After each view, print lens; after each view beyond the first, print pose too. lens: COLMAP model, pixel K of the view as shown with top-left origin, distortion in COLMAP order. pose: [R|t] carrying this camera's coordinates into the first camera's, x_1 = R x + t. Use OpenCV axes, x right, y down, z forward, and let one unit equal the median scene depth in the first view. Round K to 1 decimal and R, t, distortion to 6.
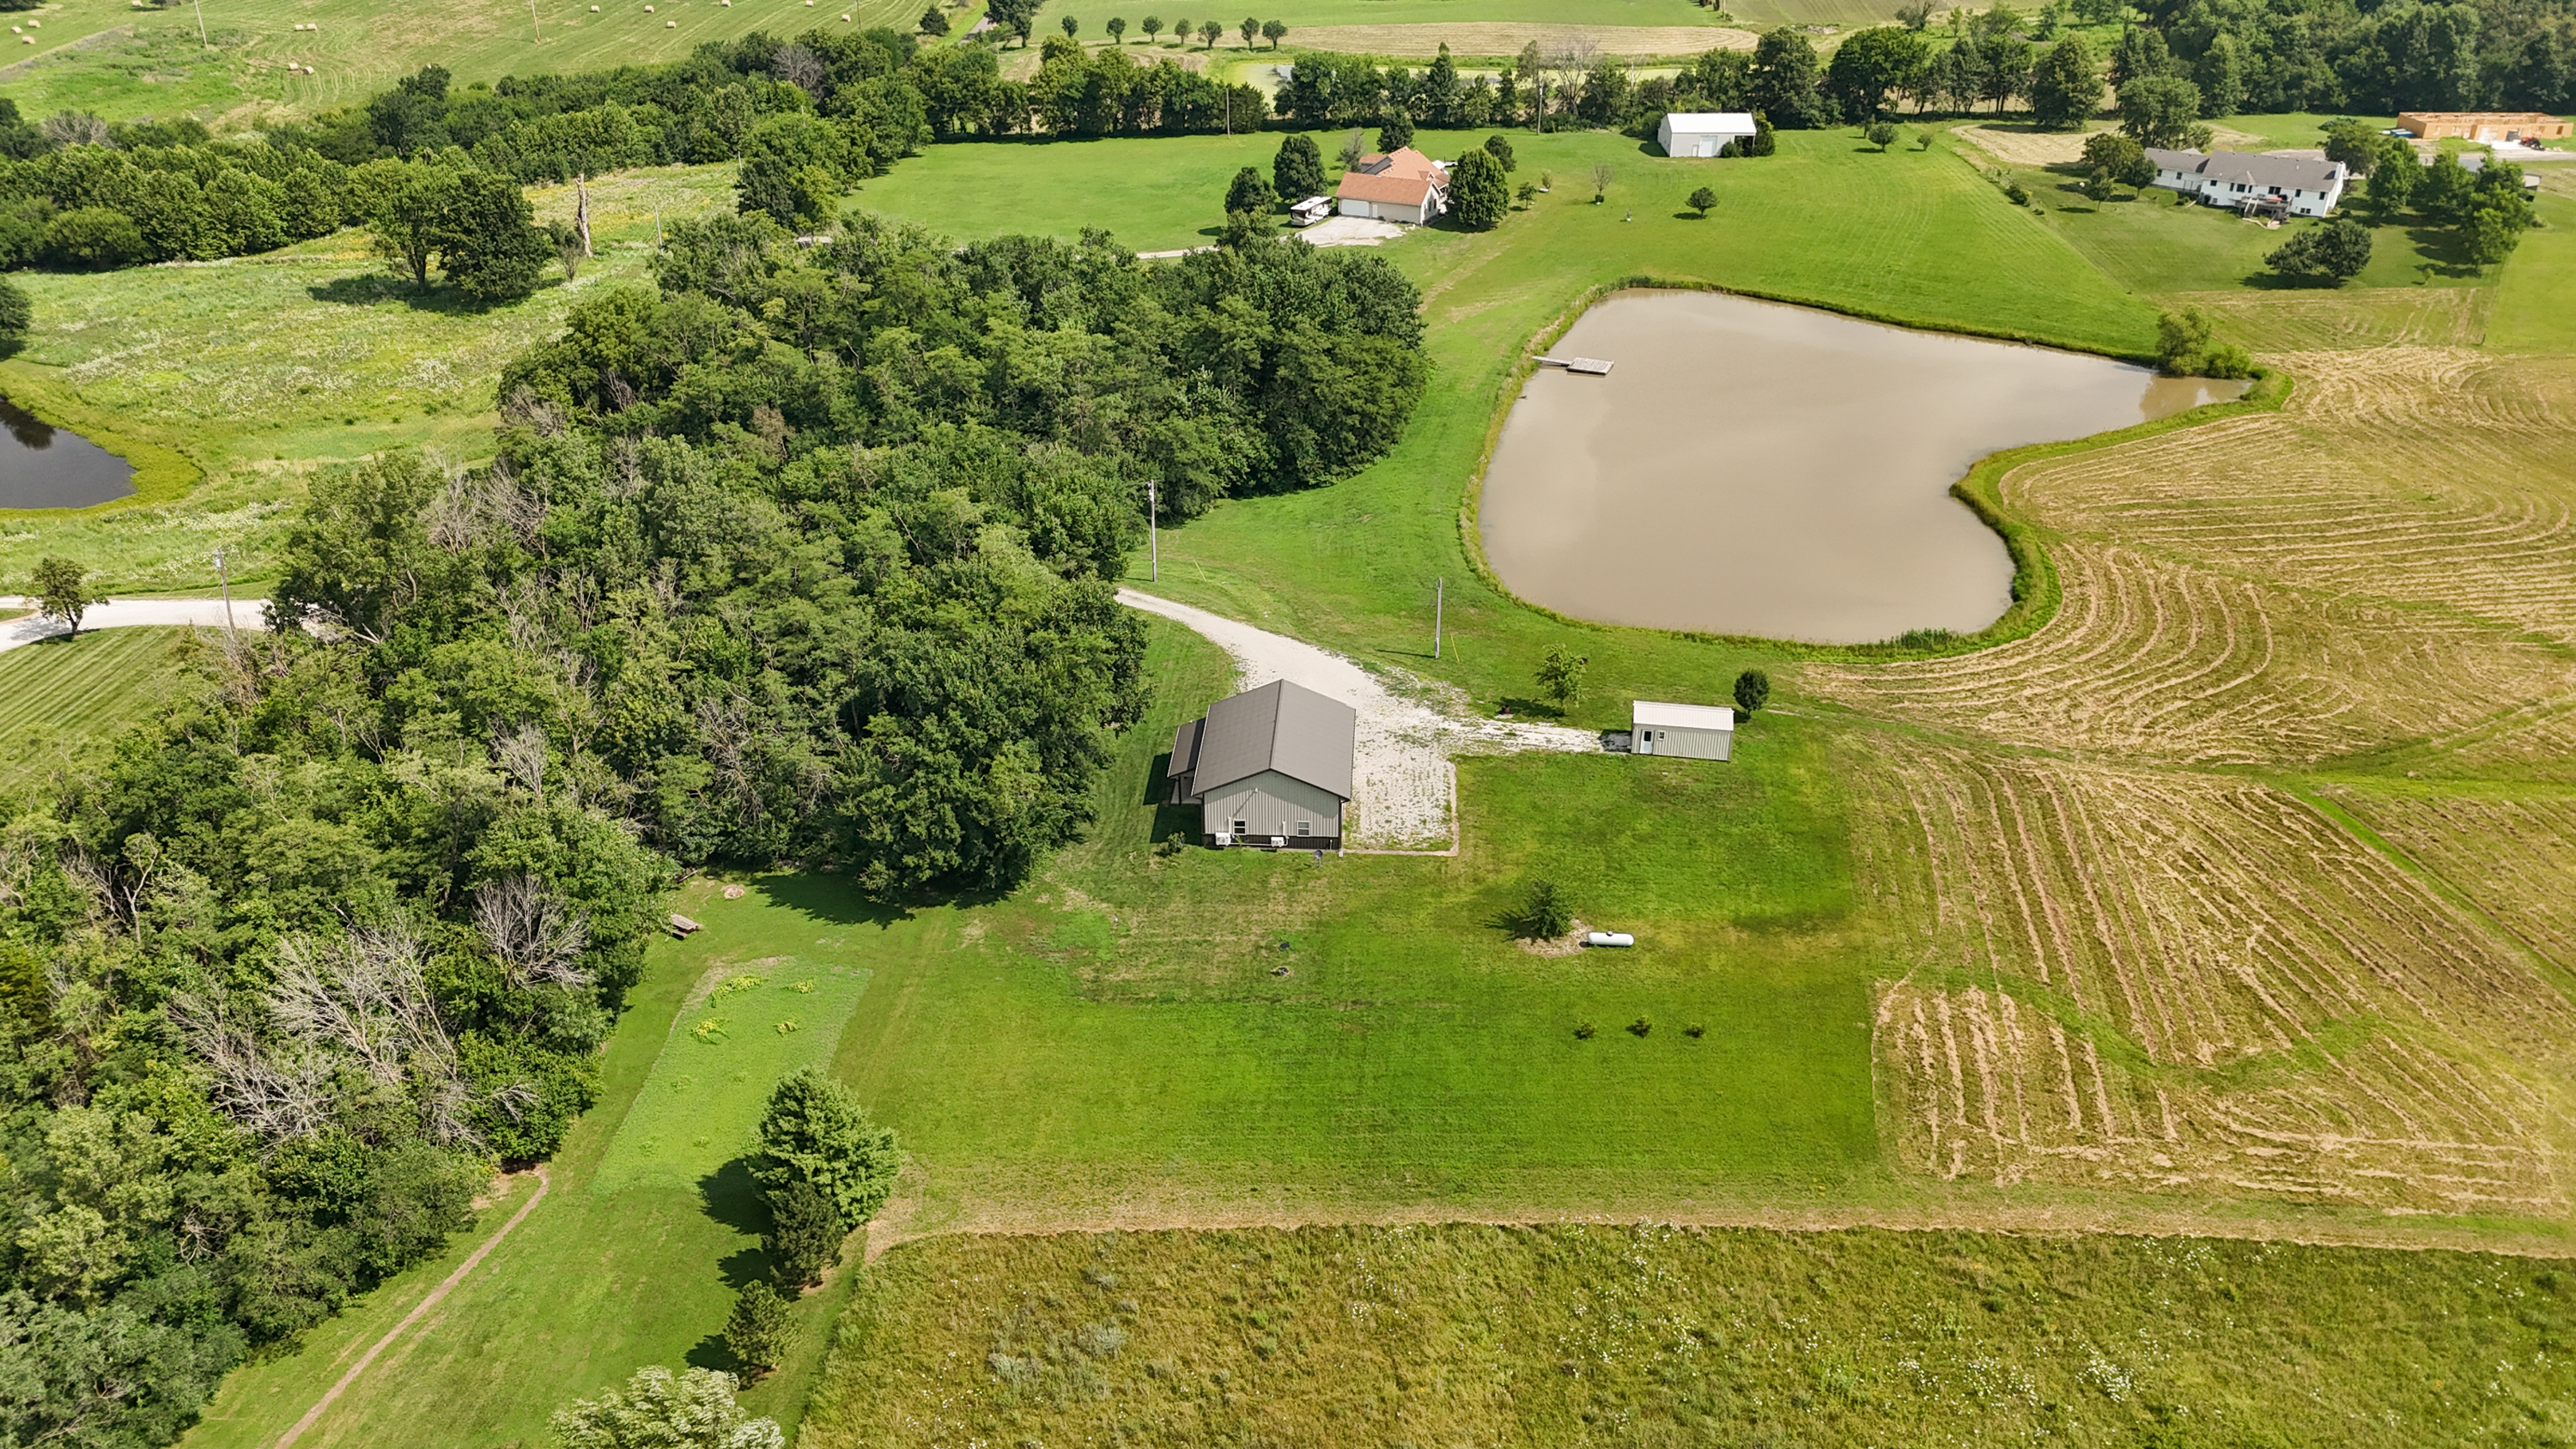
lens RADIAL K [[1887.0, 0, 1267.7], [0, 1887.0, 723.2], [0, 0, 1]] dist [0.096782, -0.127531]
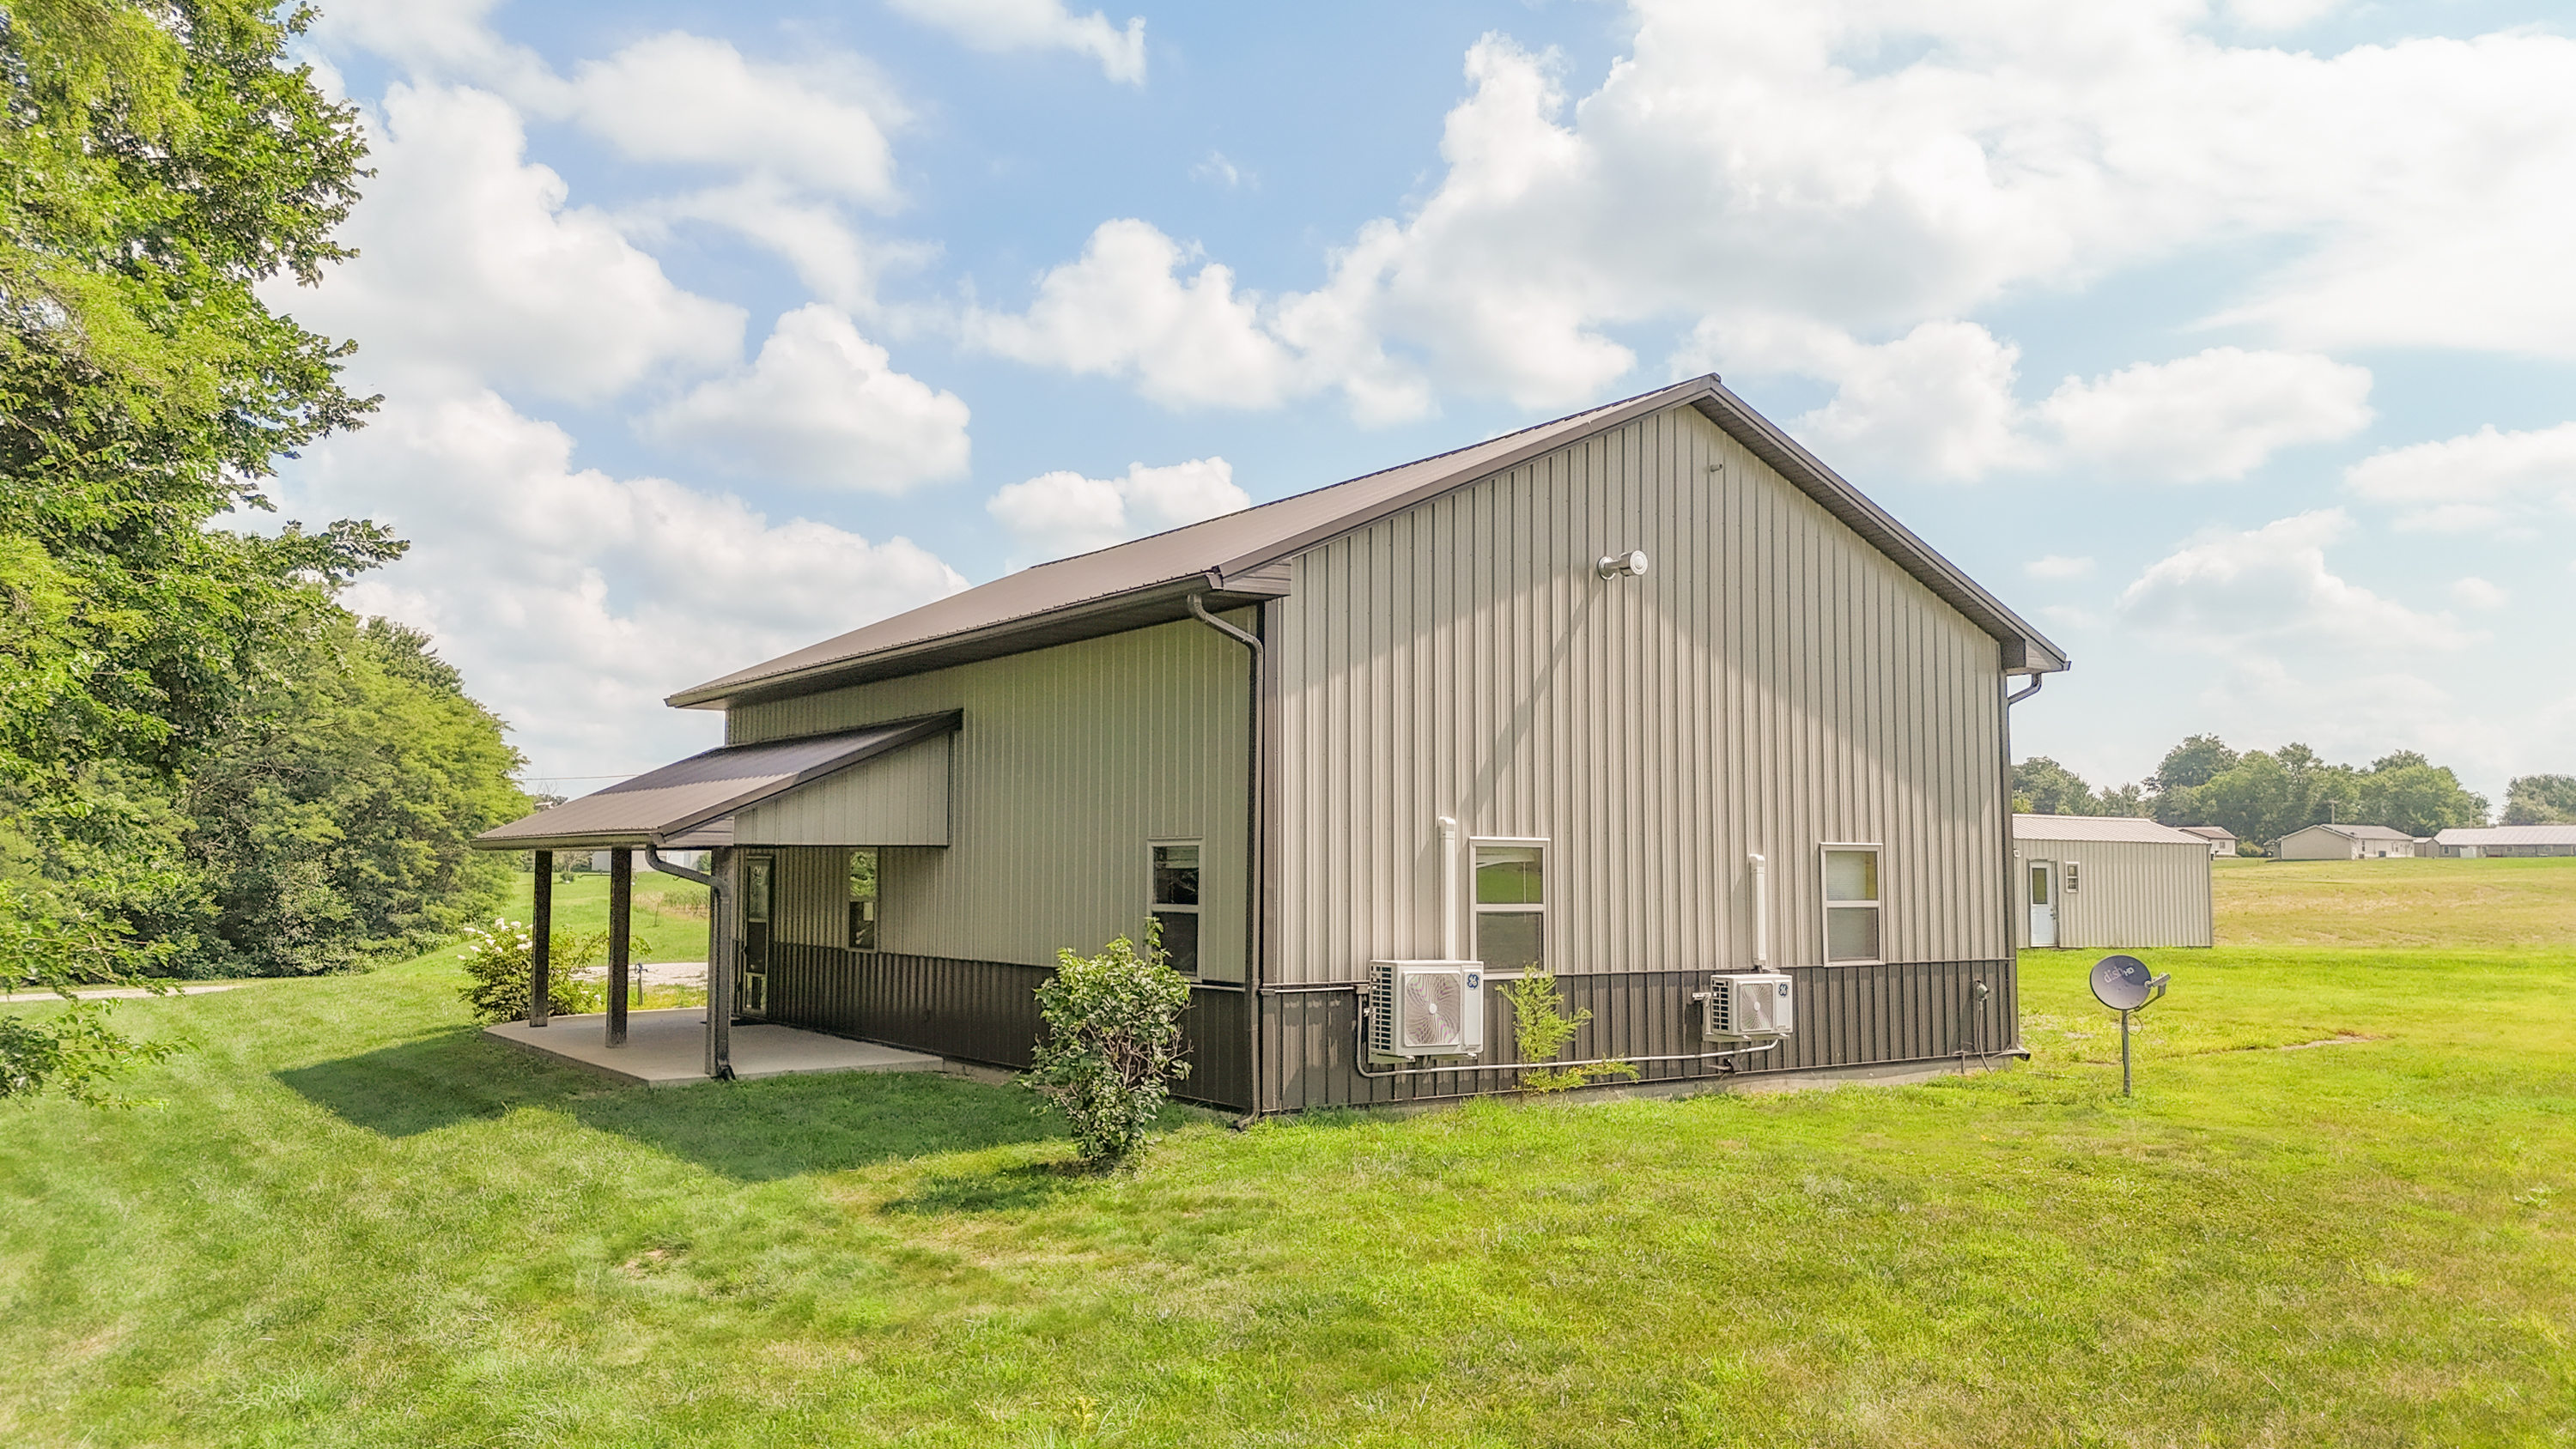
lens RADIAL K [[1887.0, 0, 1267.7], [0, 1887.0, 723.2], [0, 0, 1]] dist [0.096782, -0.127531]
pose [[0.786879, 0.060627, 0.614122, -0.104033], [0.280295, 0.851473, -0.443203, 0.095140], [-0.549778, 0.520883, 0.653012, 0.920787]]
